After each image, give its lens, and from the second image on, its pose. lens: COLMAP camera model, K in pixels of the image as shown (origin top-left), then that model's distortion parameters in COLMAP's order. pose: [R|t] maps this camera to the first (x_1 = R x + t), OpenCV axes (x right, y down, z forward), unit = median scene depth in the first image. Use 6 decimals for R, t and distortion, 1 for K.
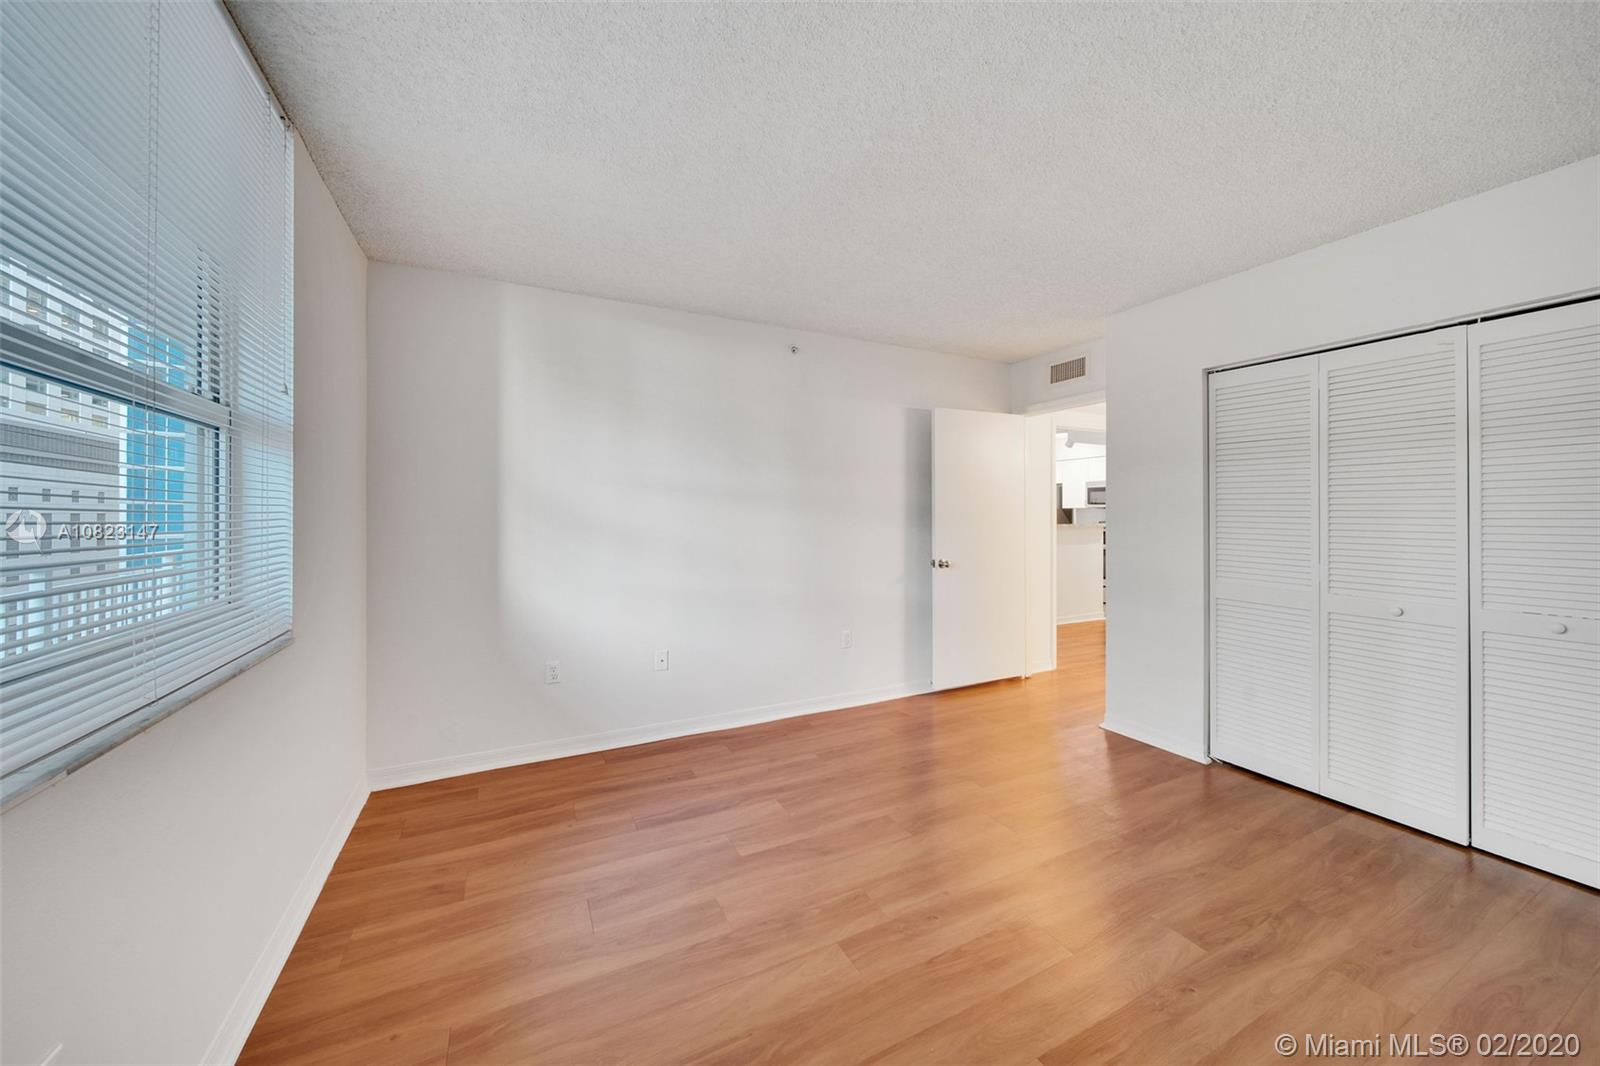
lens RADIAL K [[572.6, 0, 792.4], [0, 572.6, 518.7], [0, 0, 1]] dist [0.000040, -0.000305]
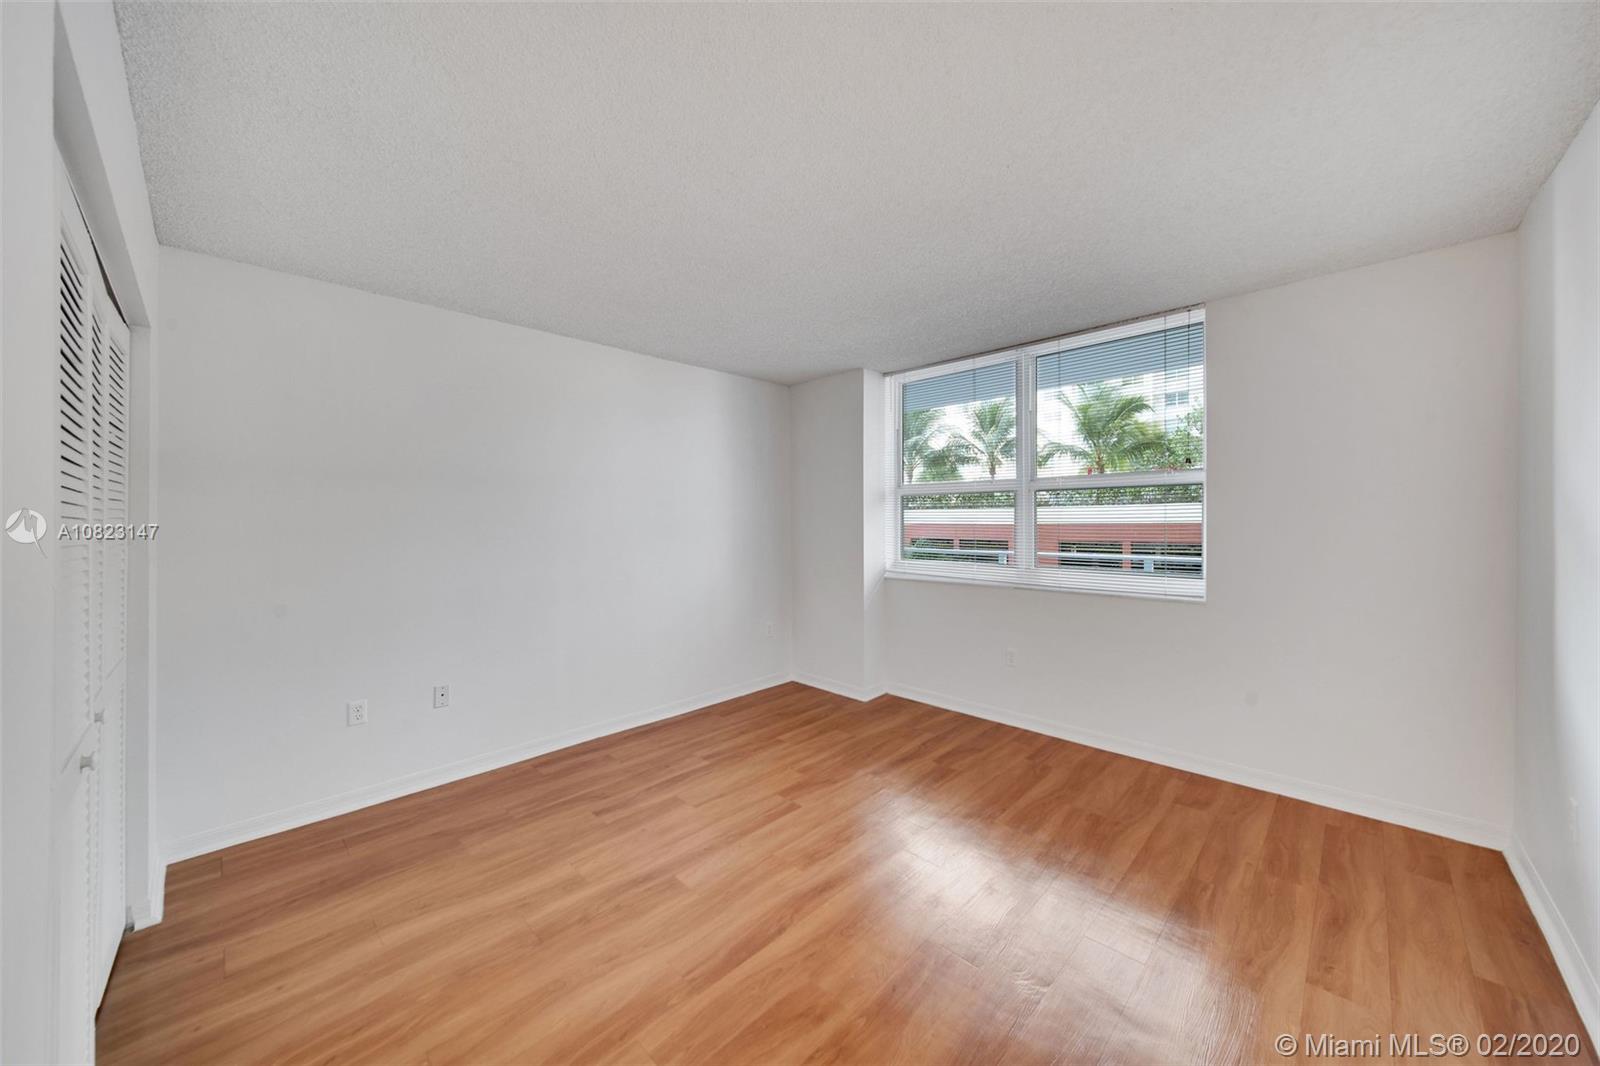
lens RADIAL K [[572.6, 0, 792.4], [0, 572.6, 518.7], [0, 0, 1]] dist [0.000040, -0.000305]
pose [[-0.948010, 0.006685, -0.318169, 0.779724], [0.006344, 0.999978, 0.002108, -0.053578], [0.318176, -0.000021, -0.948032, 2.063266]]
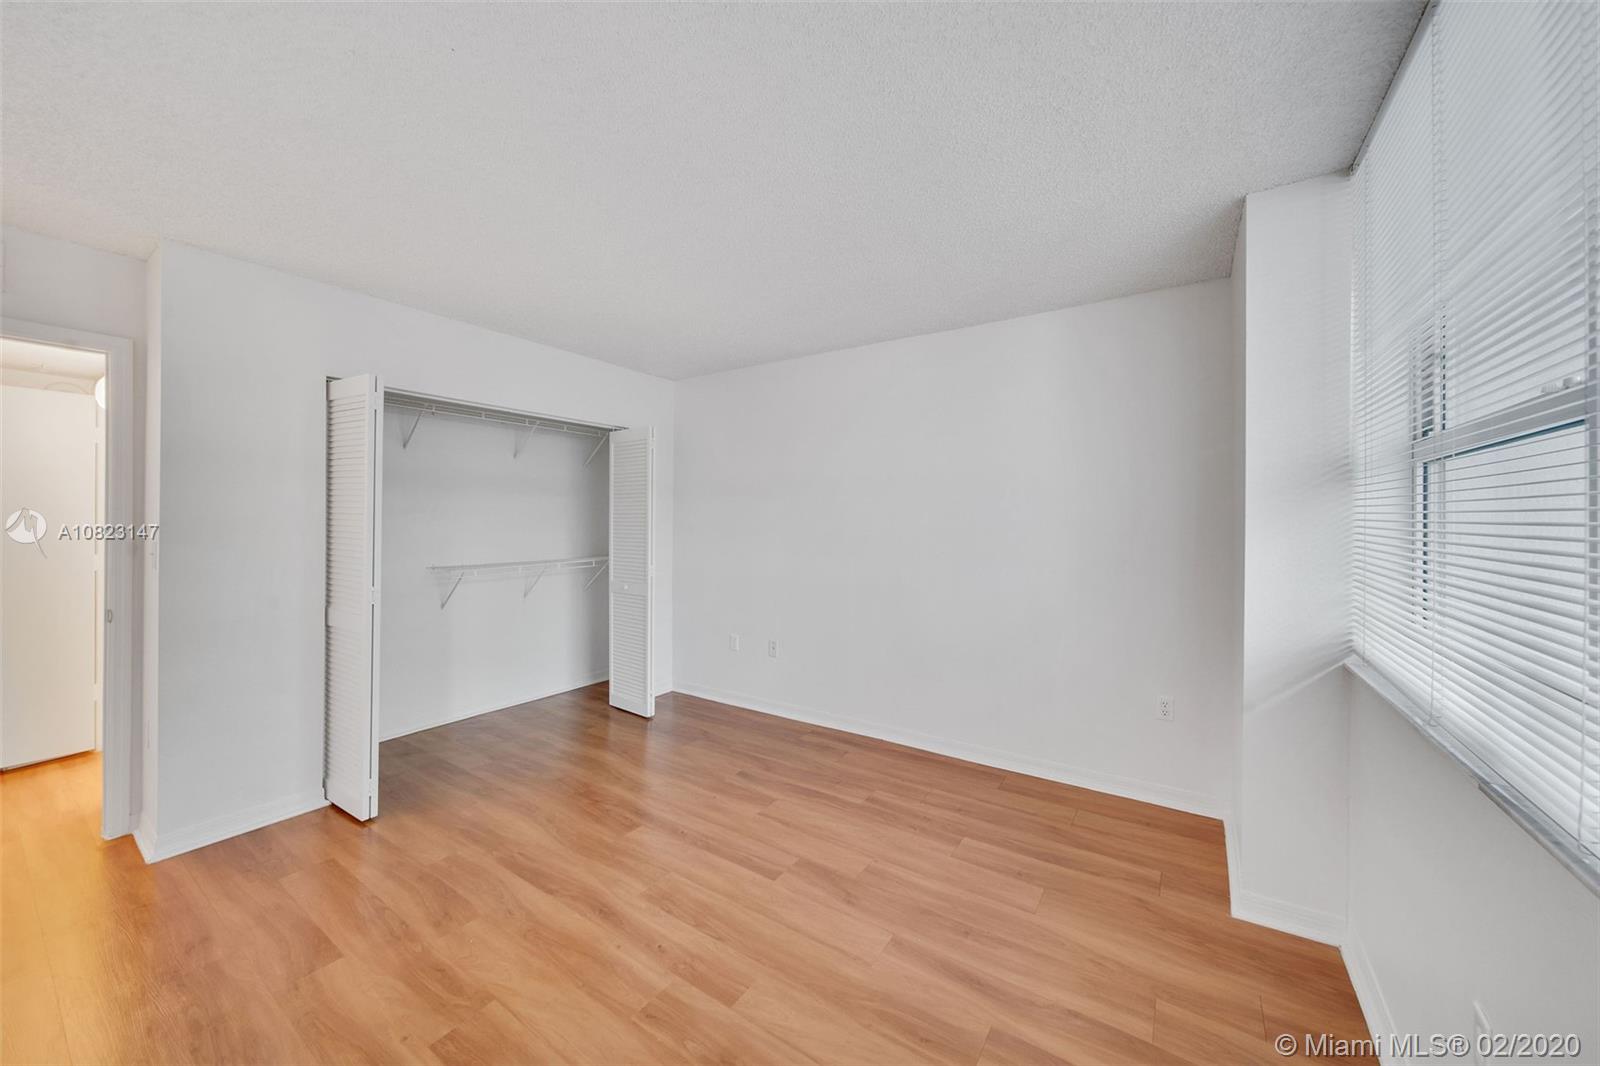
lens RADIAL K [[572.6, 0, 792.4], [0, 572.6, 518.7], [0, 0, 1]] dist [0.000040, -0.000305]
pose [[-0.487207, 0.001562, 0.873285, -0.715440], [-0.000553, 0.999998, -0.002097, -0.051808], [-0.873286, -0.001505, -0.487205, 1.238342]]
